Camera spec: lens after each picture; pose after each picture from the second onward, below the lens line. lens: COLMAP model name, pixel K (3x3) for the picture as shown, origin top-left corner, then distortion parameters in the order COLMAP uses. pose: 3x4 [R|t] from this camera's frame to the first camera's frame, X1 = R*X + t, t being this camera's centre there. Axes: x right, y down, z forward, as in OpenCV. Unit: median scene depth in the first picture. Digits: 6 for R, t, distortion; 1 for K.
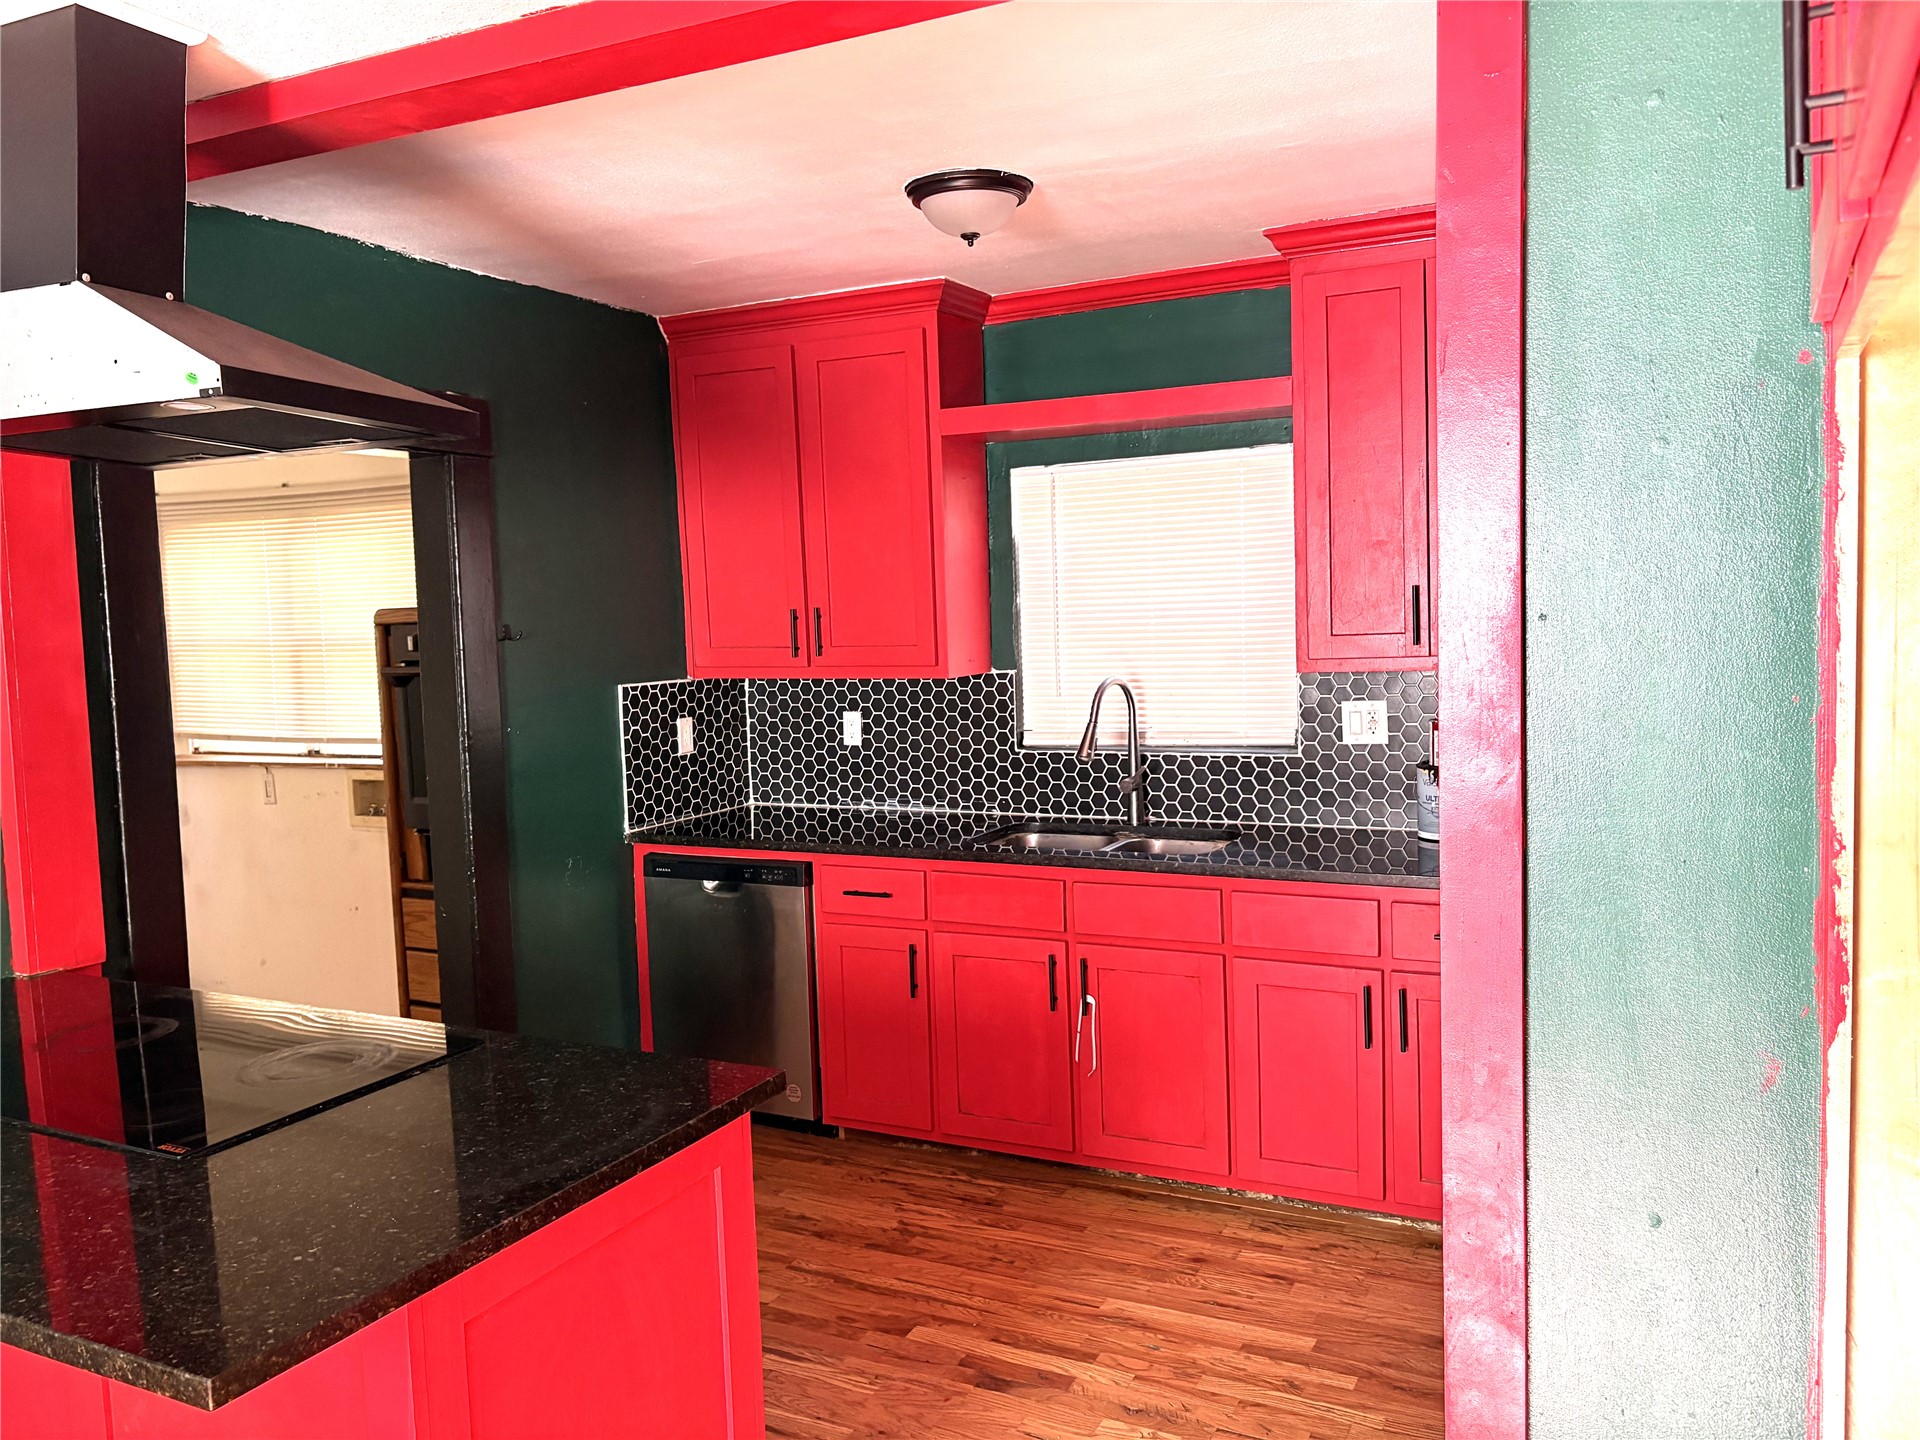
lens RADIAL K [[1460.6, 0, 977.9], [0, 1460.6, 722.5], [0, 0, 1]] dist [0.082855, -0.105636]
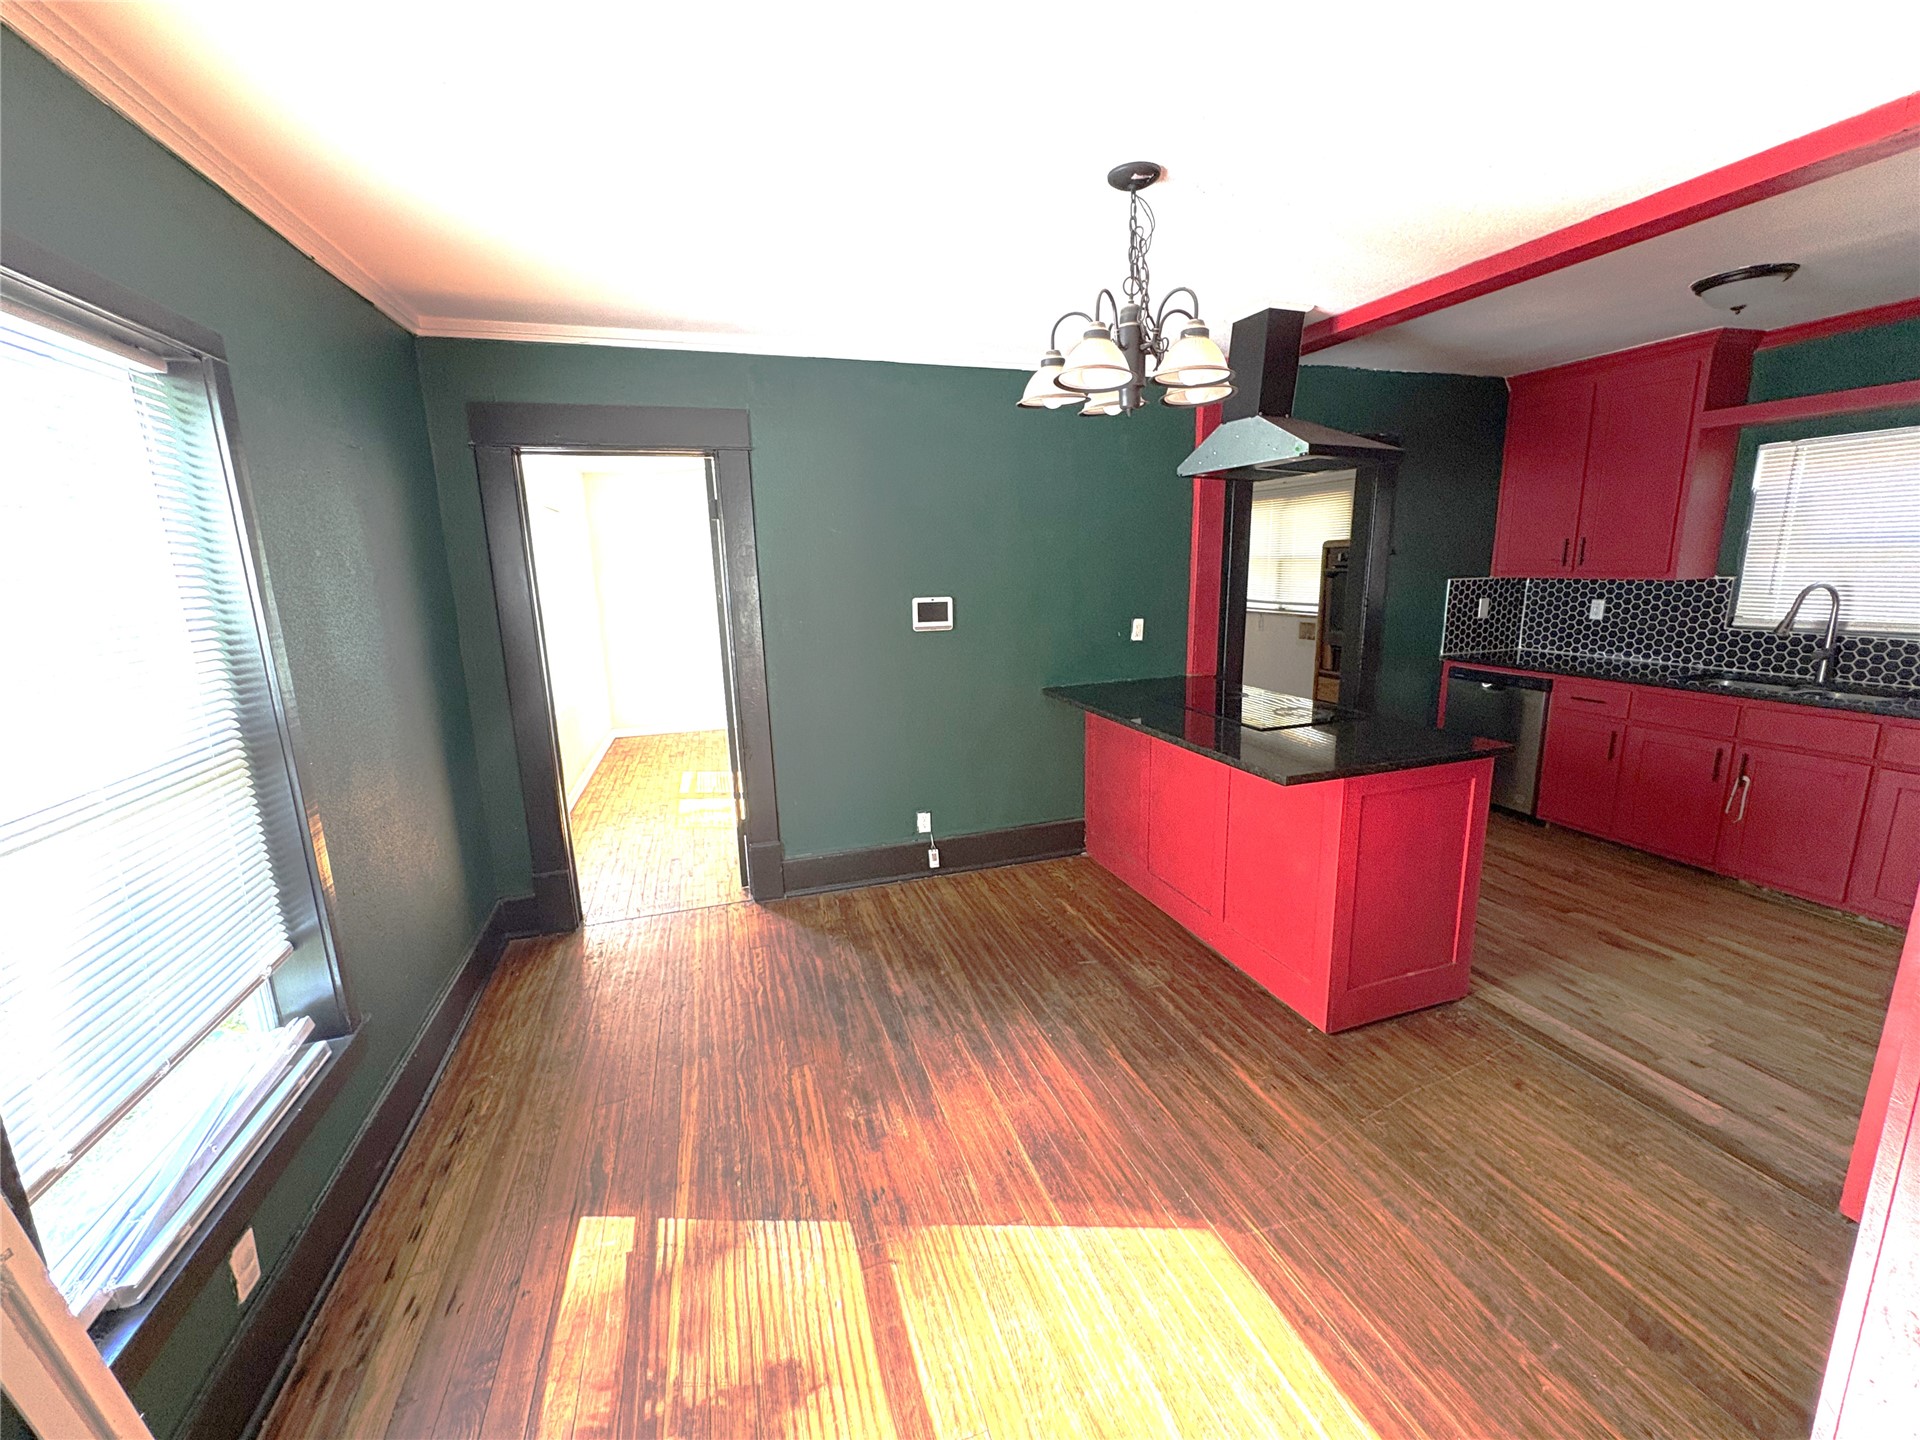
lens RADIAL K [[768.8, 0, 956.7], [0, 768.8, 722.3], [0, 0, 1]] dist [-0.000819, -0.000001]
pose [[0.702395, 0.159055, -0.693789, 0.038369], [-0.053693, 0.983776, 0.171177, 0.023373], [0.709759, -0.082983, 0.699540, -0.210891]]
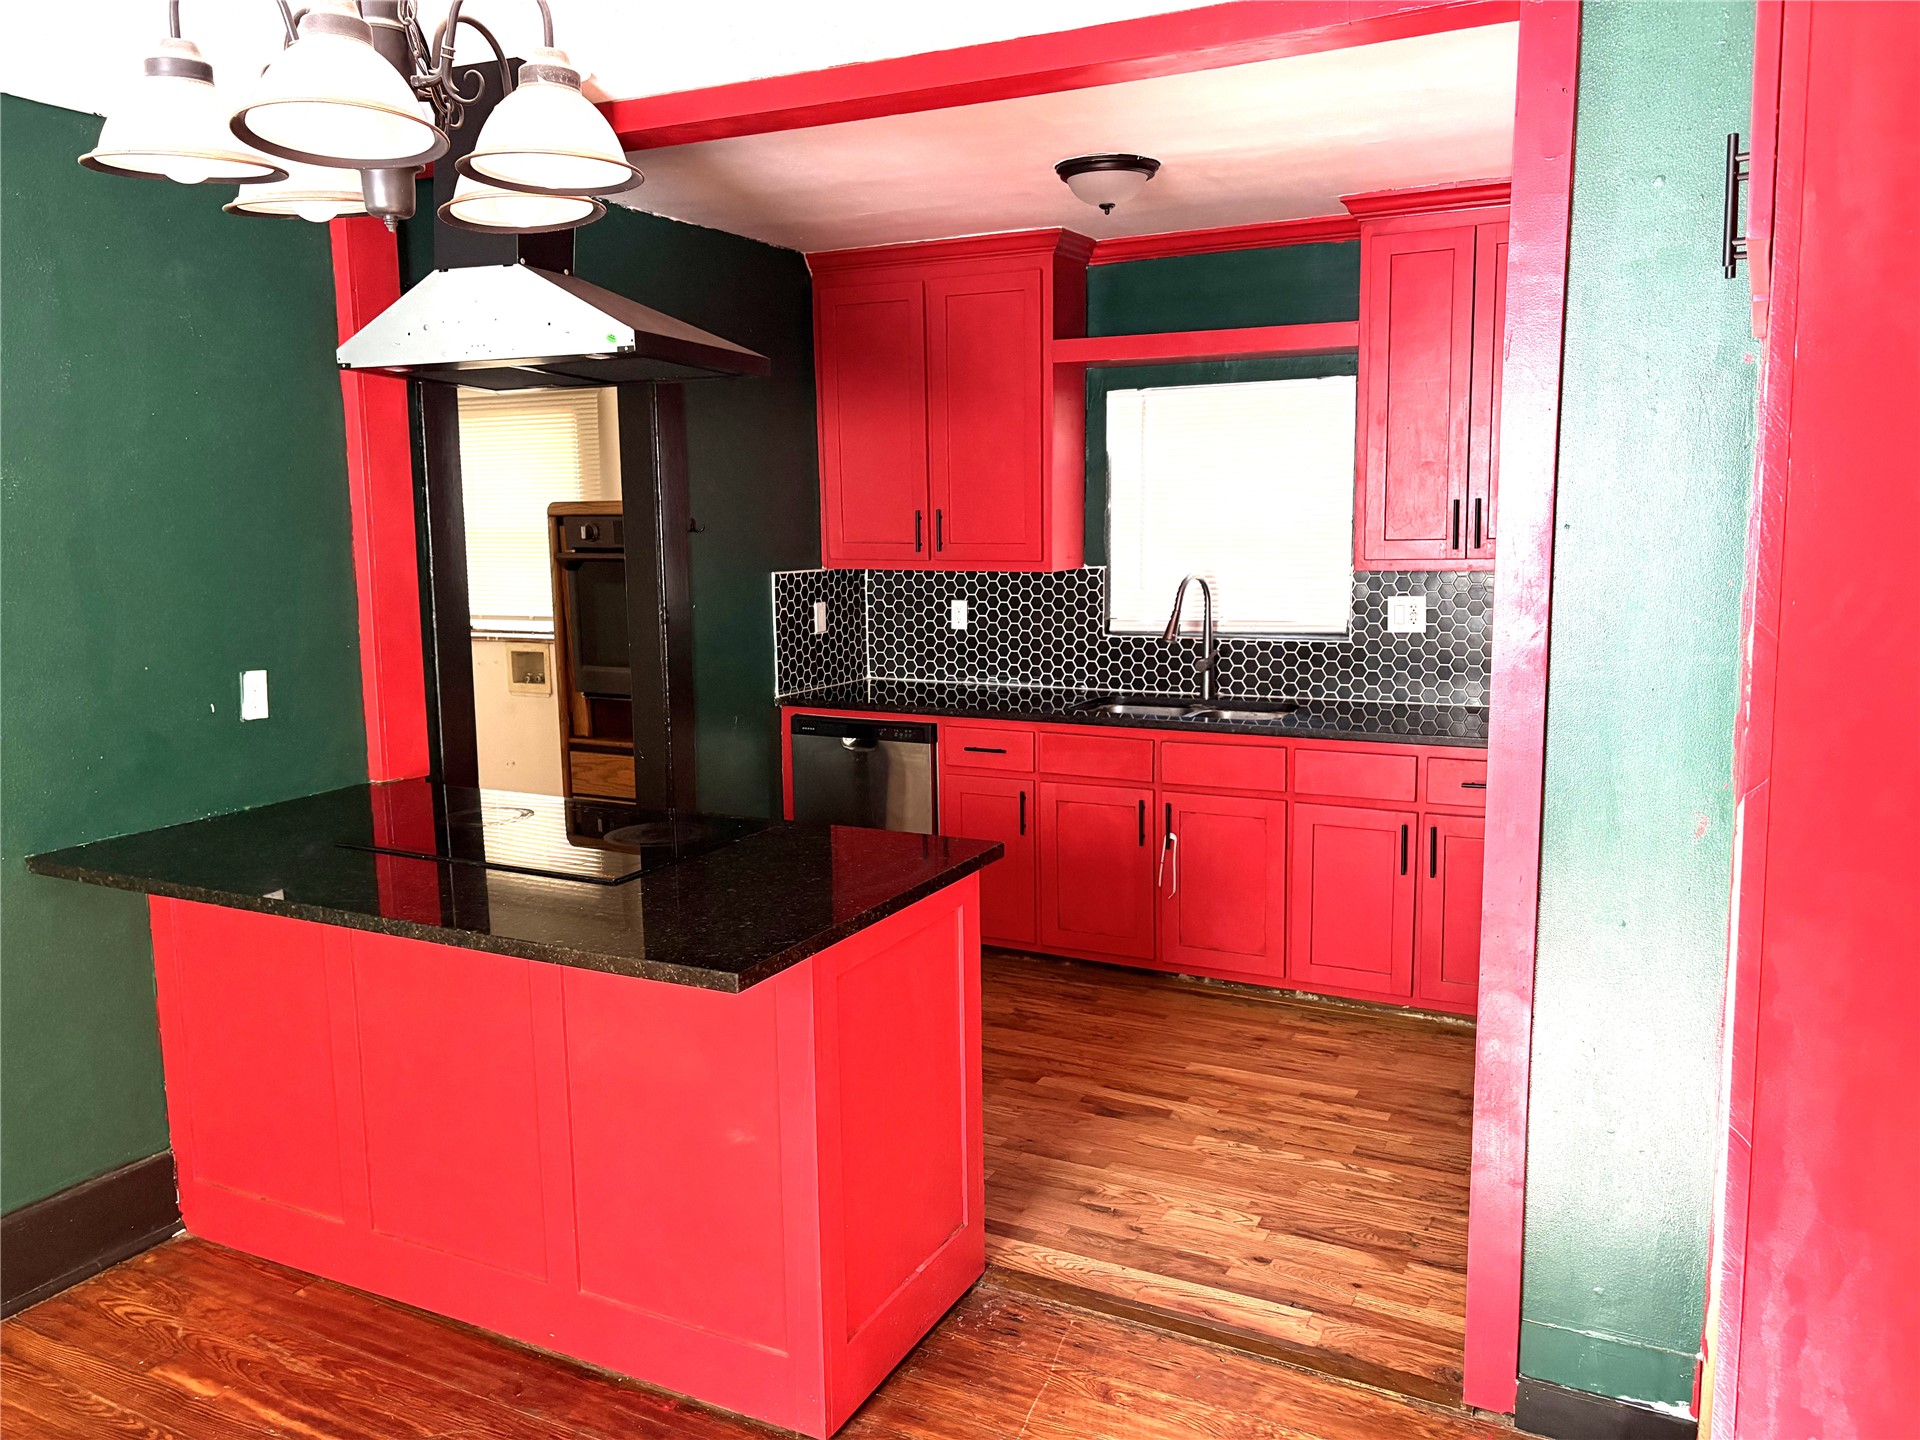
lens RADIAL K [[1460.6, 0, 969.3], [0, 1460.6, 717.0], [0, 0, 1]] dist [0.082855, -0.105636]
pose [[0.999775, 0.020179, -0.006589, -0.079224], [-0.019734, 0.997898, 0.061730, 0.015607], [0.007821, -0.061586, 0.998071, -0.192932]]
